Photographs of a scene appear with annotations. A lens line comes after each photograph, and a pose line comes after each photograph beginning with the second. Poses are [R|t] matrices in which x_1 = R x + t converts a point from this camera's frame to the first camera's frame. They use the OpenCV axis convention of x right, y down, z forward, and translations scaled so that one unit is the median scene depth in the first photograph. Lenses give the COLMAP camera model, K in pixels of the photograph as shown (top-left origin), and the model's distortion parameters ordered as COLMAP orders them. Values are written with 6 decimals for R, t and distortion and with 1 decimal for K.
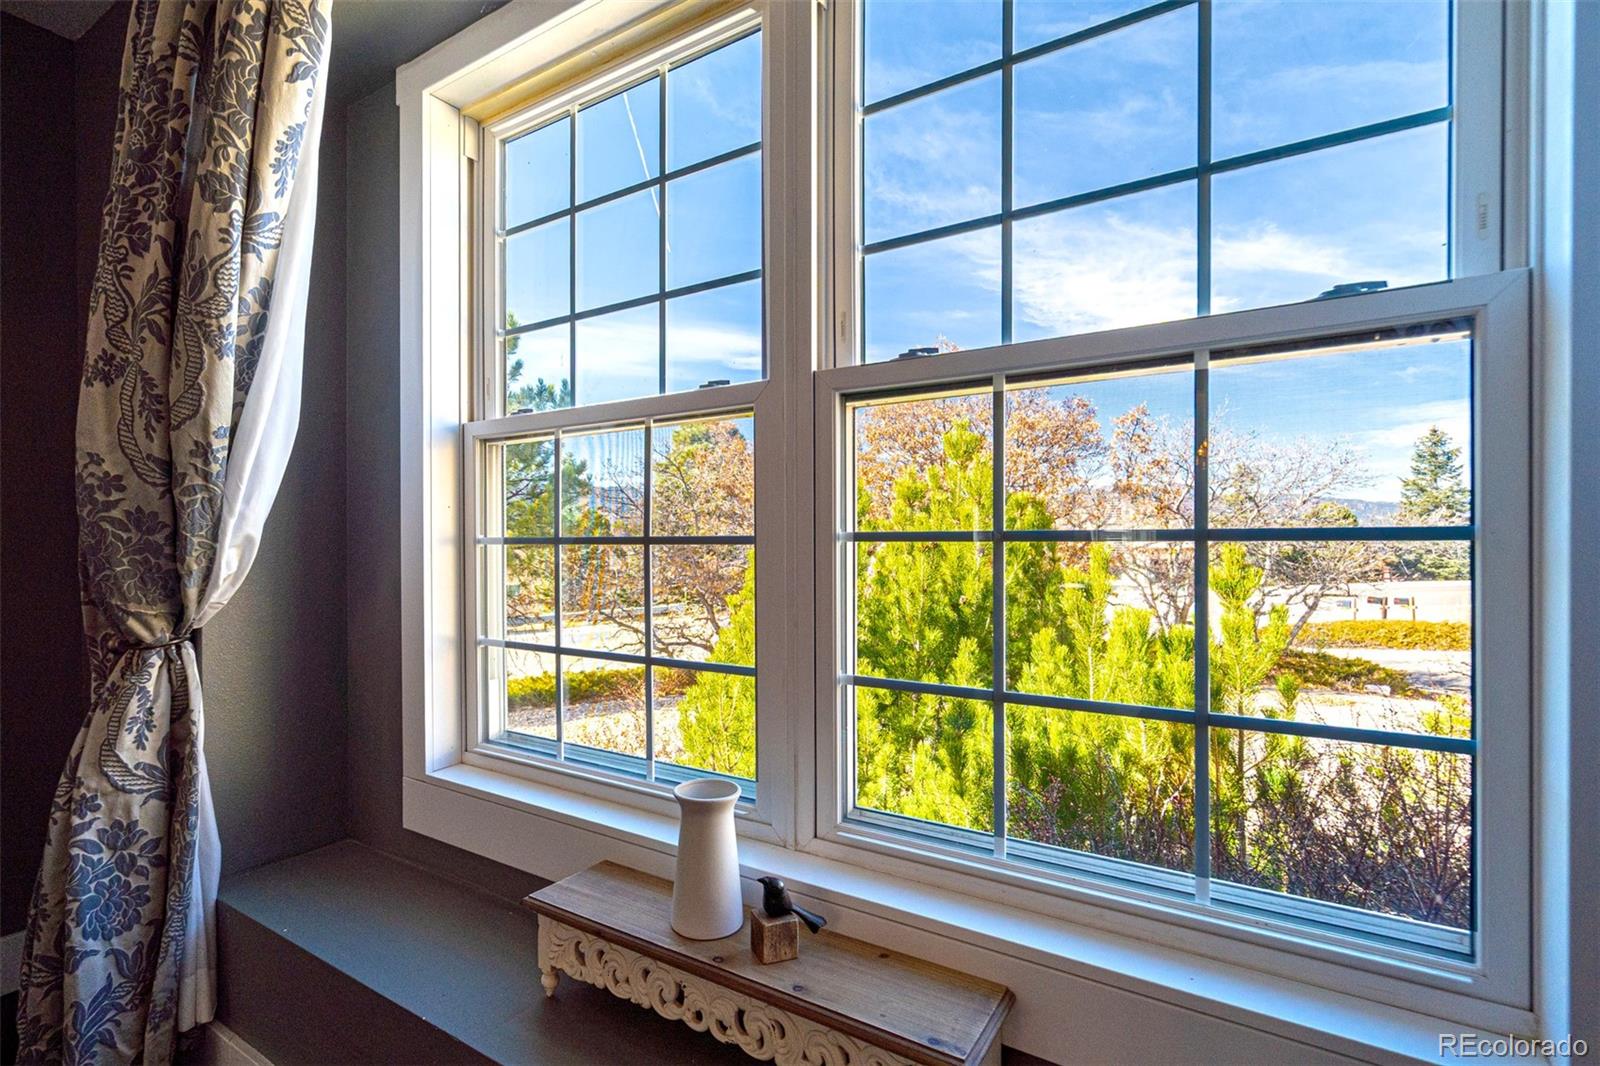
lens RADIAL K [[759.7, 0, 803.6], [0, 759.7, 529.1], [0, 0, 1]] dist [-0.036216, 0.020478]
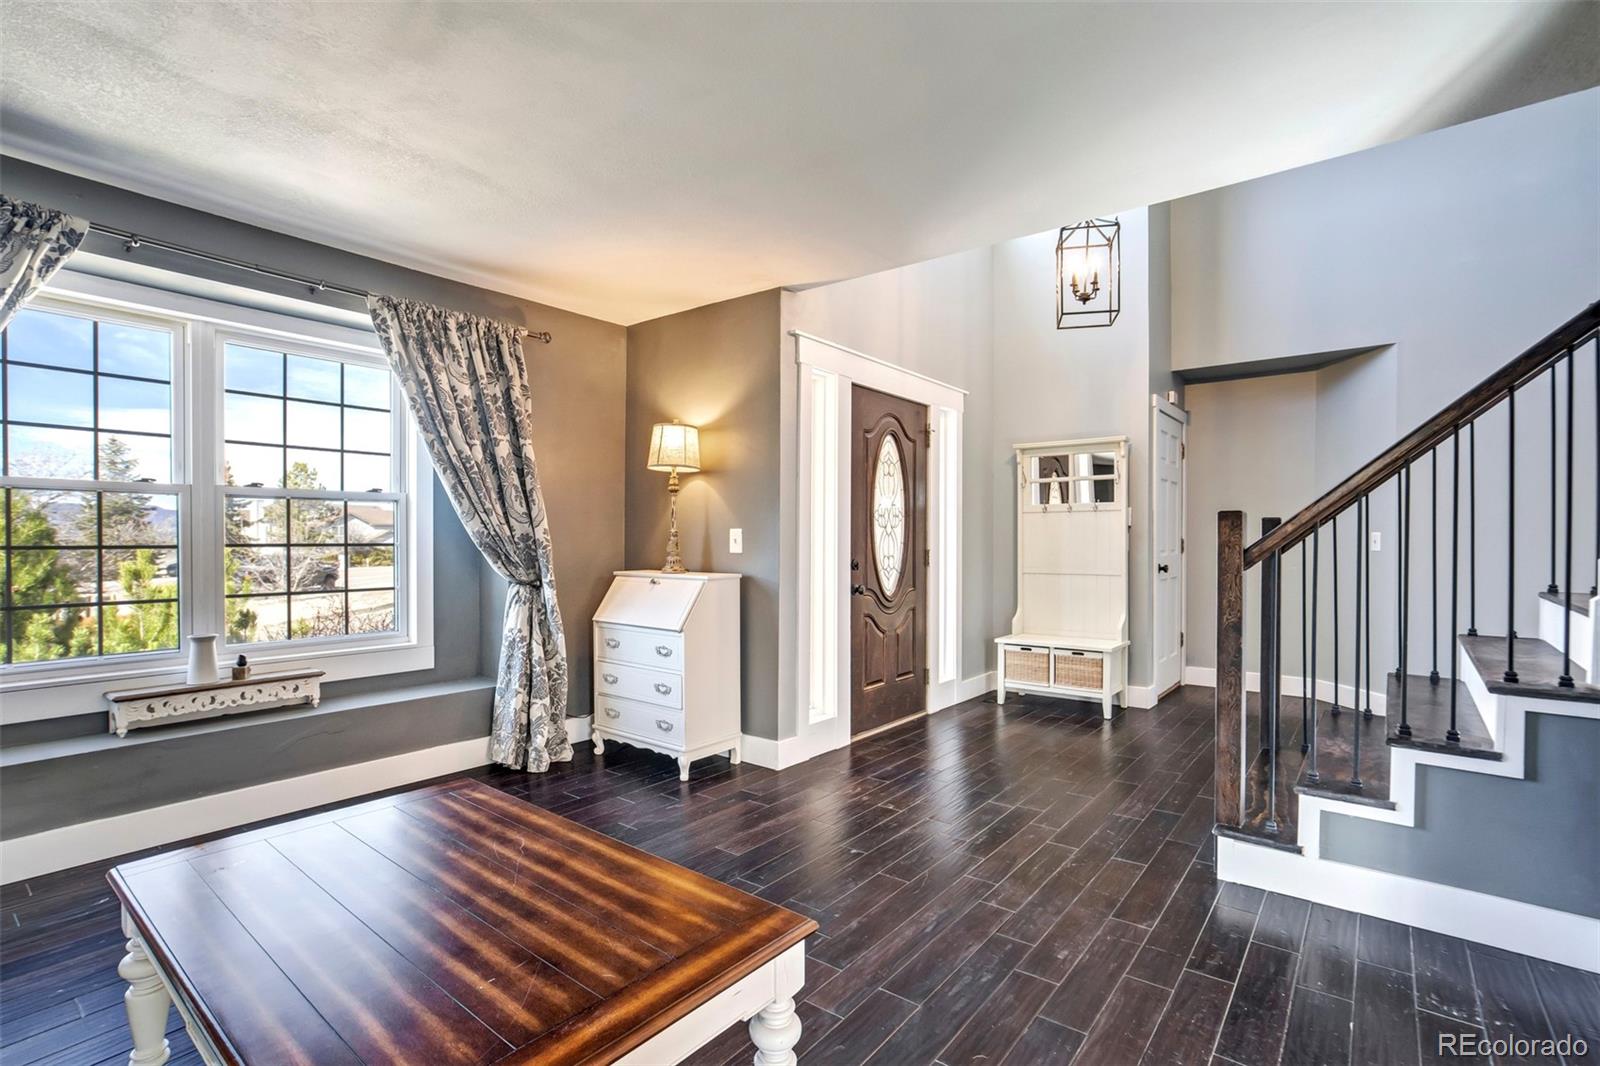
lens RADIAL K [[759.7, 0, 803.6], [0, 759.7, 529.1], [0, 0, 1]] dist [-0.036216, 0.020478]
pose [[0.083393, -0.002889, 0.996513, -2.756344], [0.005058, 0.999984, 0.002476, -0.023106], [-0.996504, 0.004834, 0.083406, -1.449166]]
